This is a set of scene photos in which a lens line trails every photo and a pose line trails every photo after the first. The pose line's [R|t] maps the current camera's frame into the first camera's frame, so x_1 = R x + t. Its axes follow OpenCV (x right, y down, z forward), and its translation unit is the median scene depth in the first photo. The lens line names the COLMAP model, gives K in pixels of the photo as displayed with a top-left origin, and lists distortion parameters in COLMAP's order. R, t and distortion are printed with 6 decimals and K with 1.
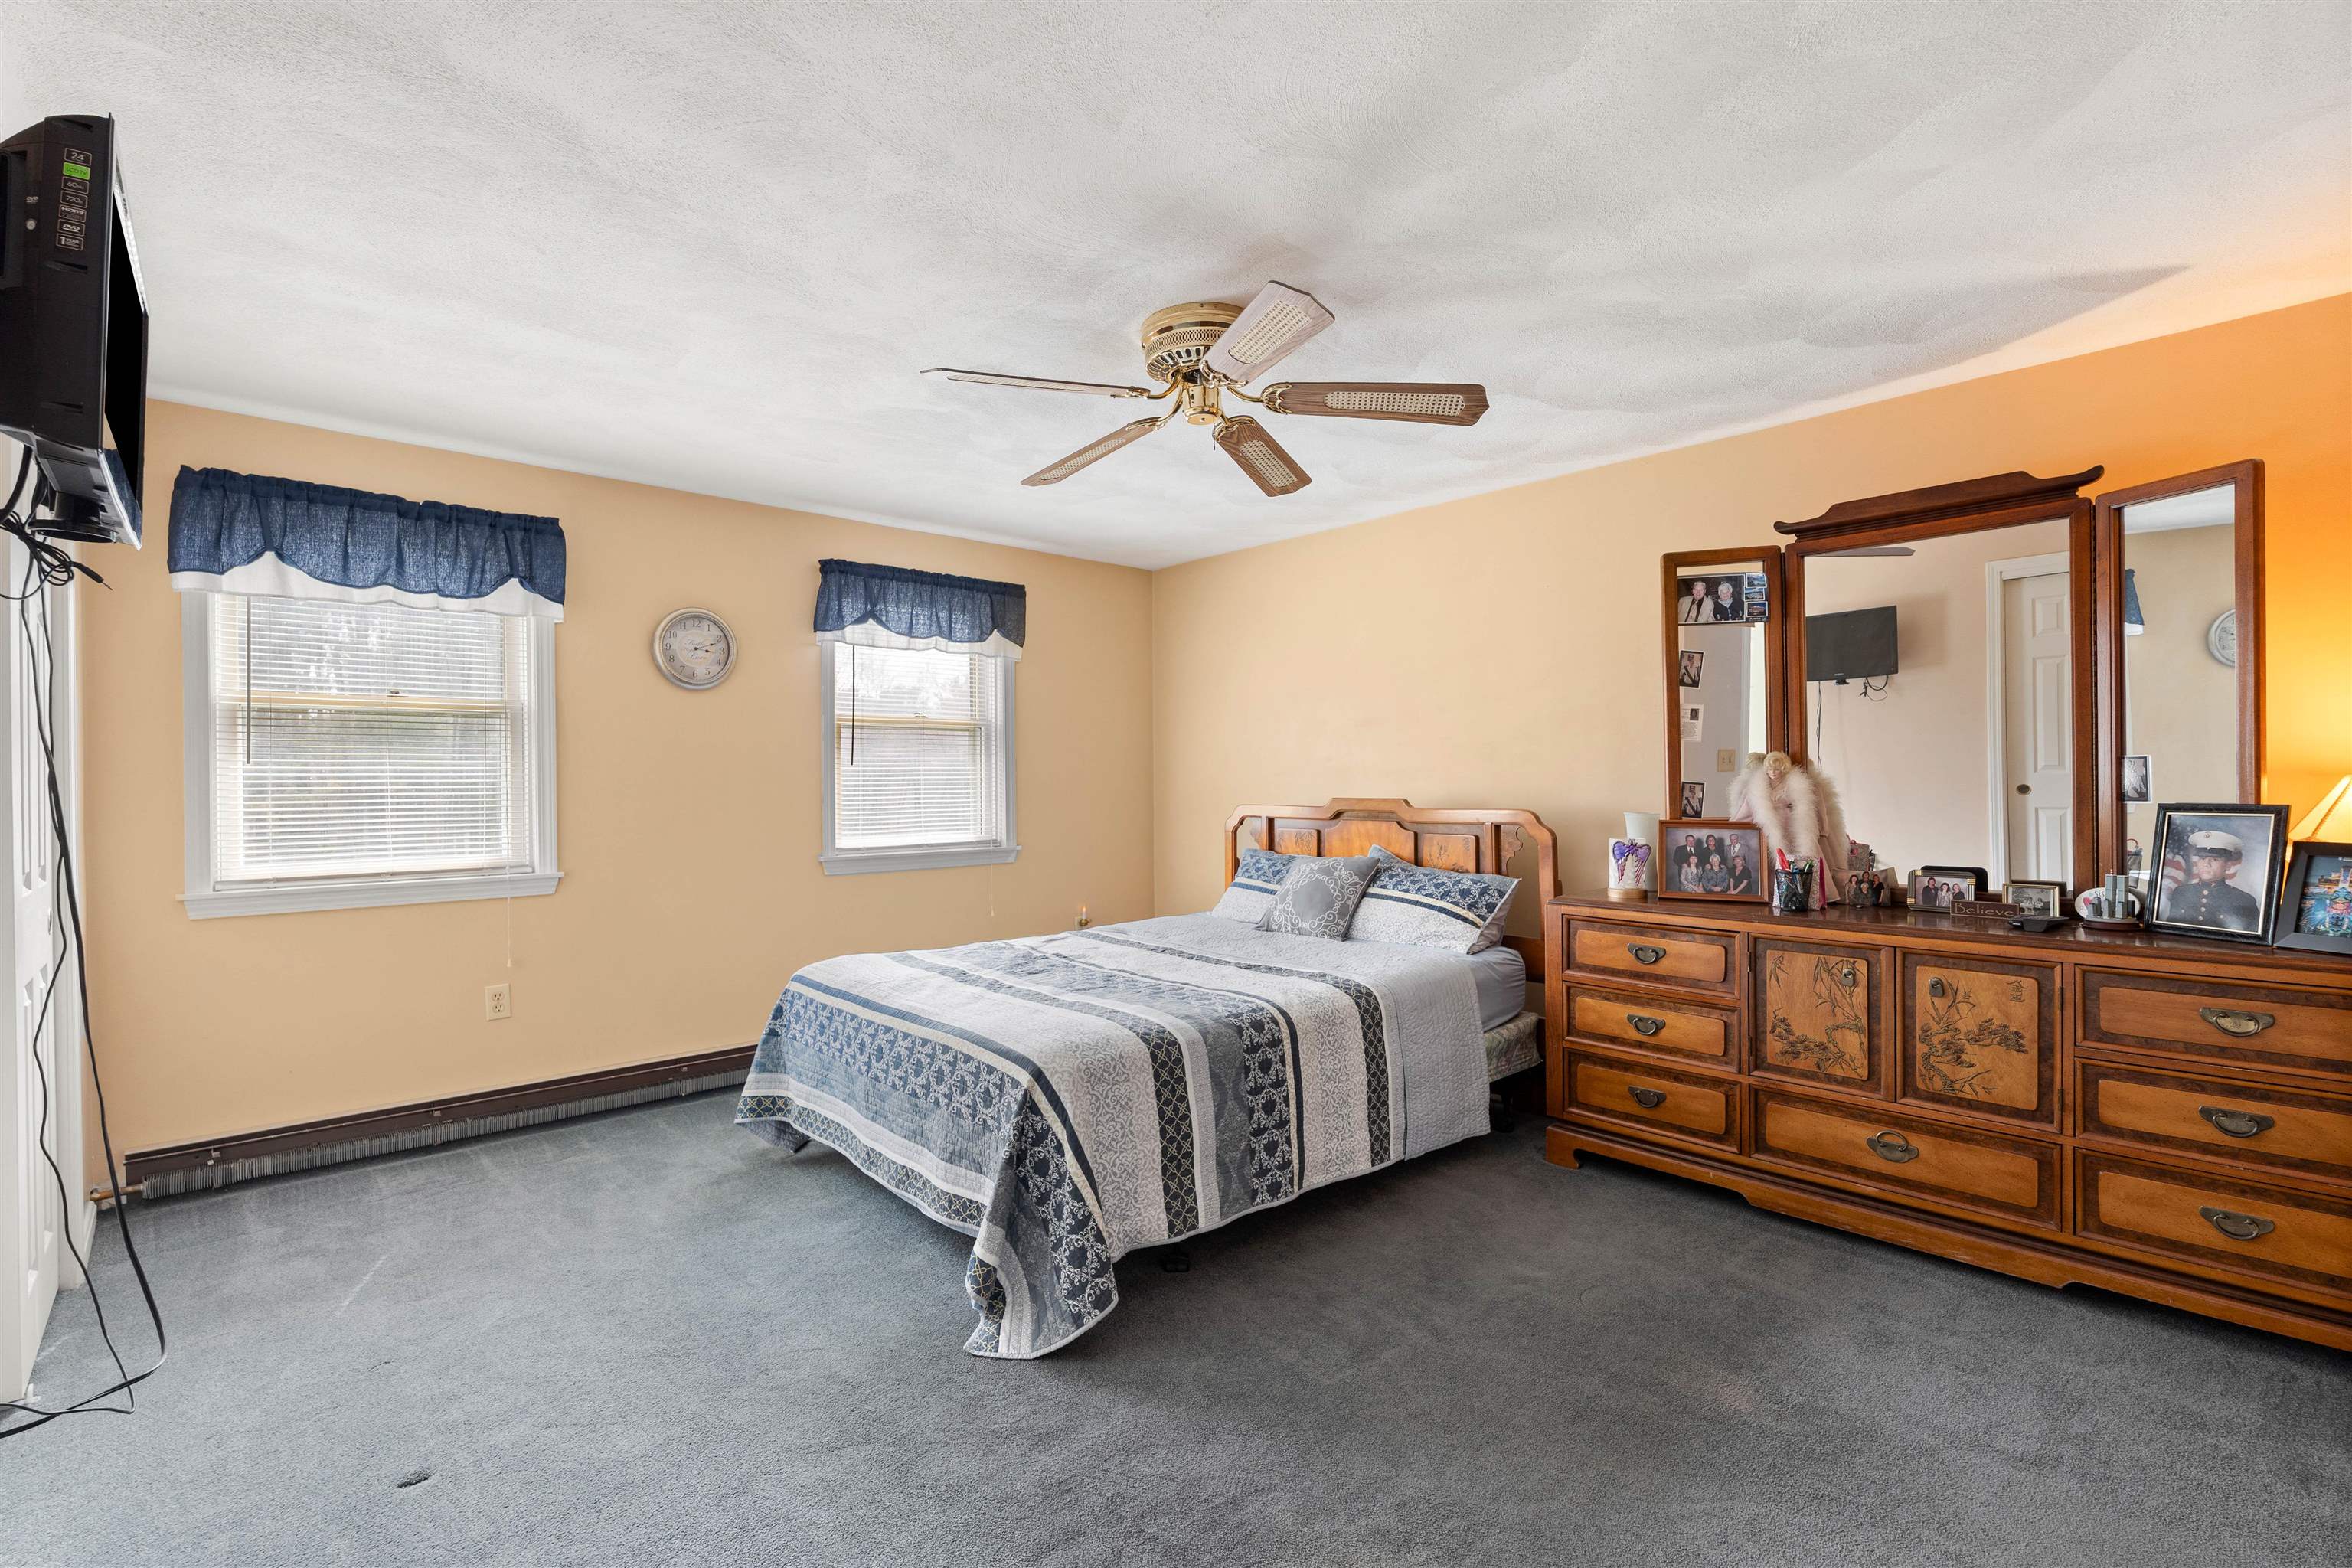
lens RADIAL K [[1047.6, 0, 1174.9], [0, 1047.6, 777.2], [0, 0, 1]] dist [-0.002618, 0.000430]
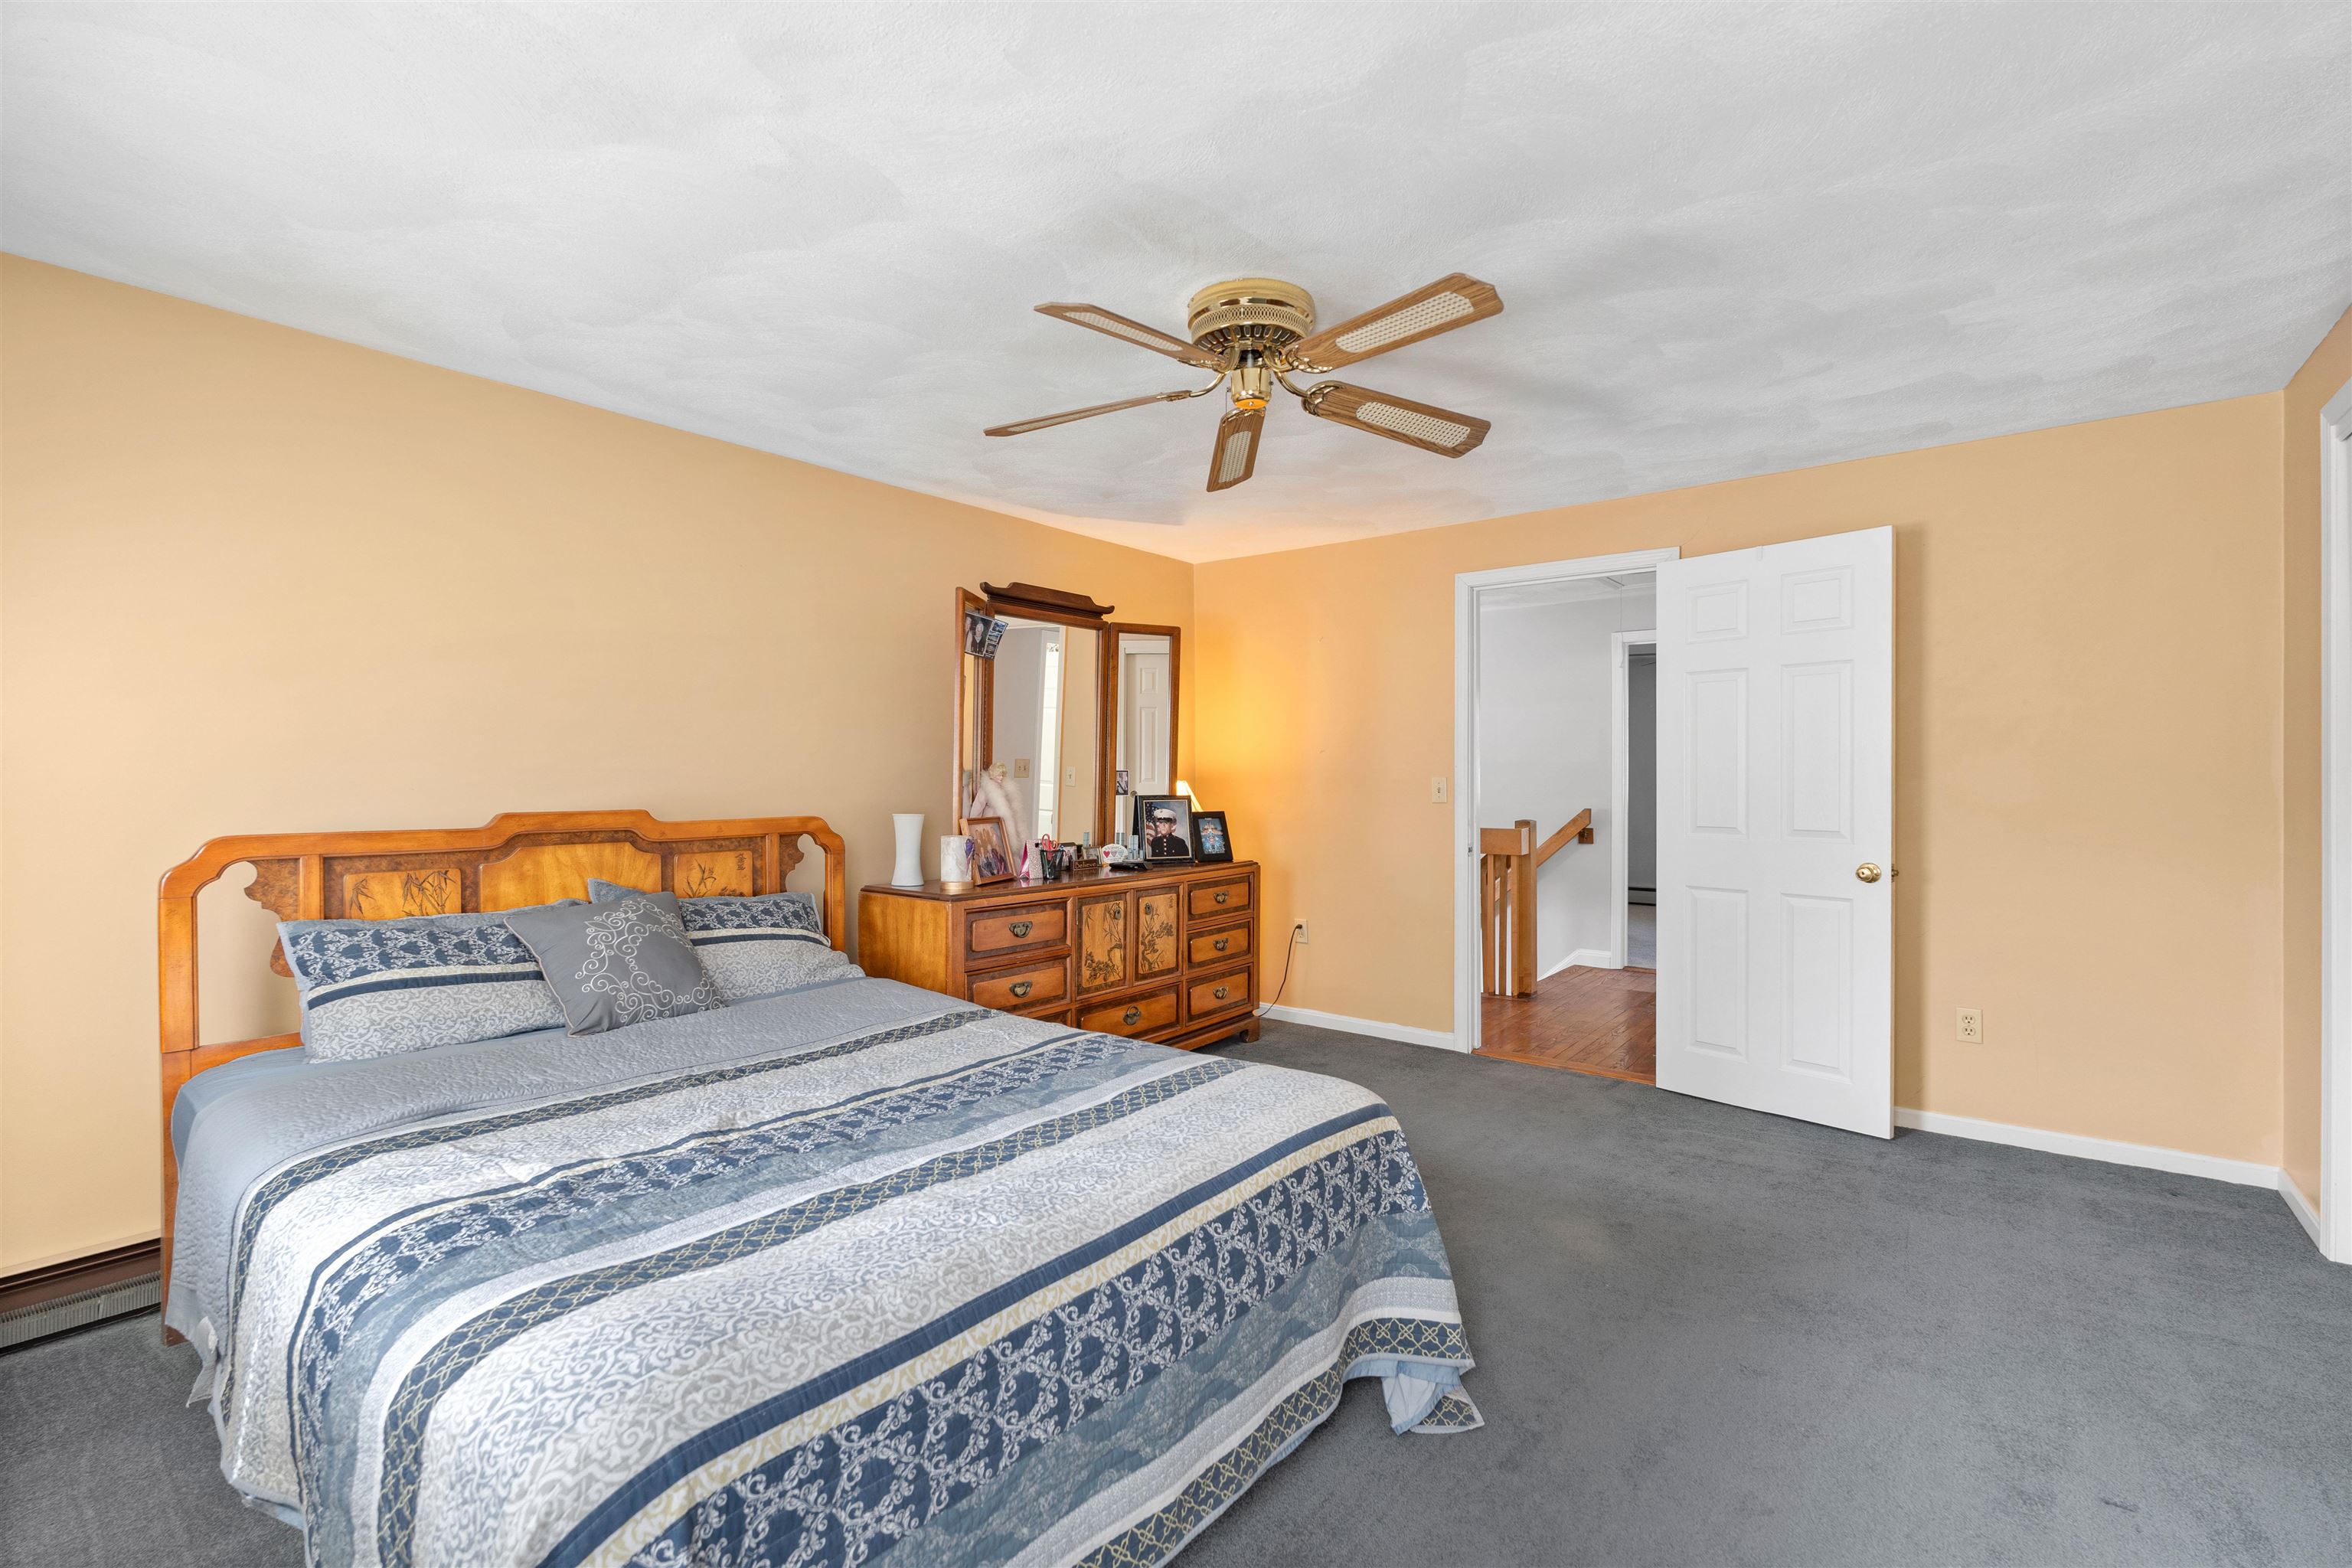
lens RADIAL K [[1047.6, 0, 1174.2], [0, 1047.6, 784.5], [0, 0, 1]] dist [-0.002618, 0.000430]
pose [[-0.166326, 0.000324, 0.986071, -0.863288], [0.000959, 1.000000, -0.000167, 0.004711], [-0.986070, 0.000918, -0.166327, 1.171838]]
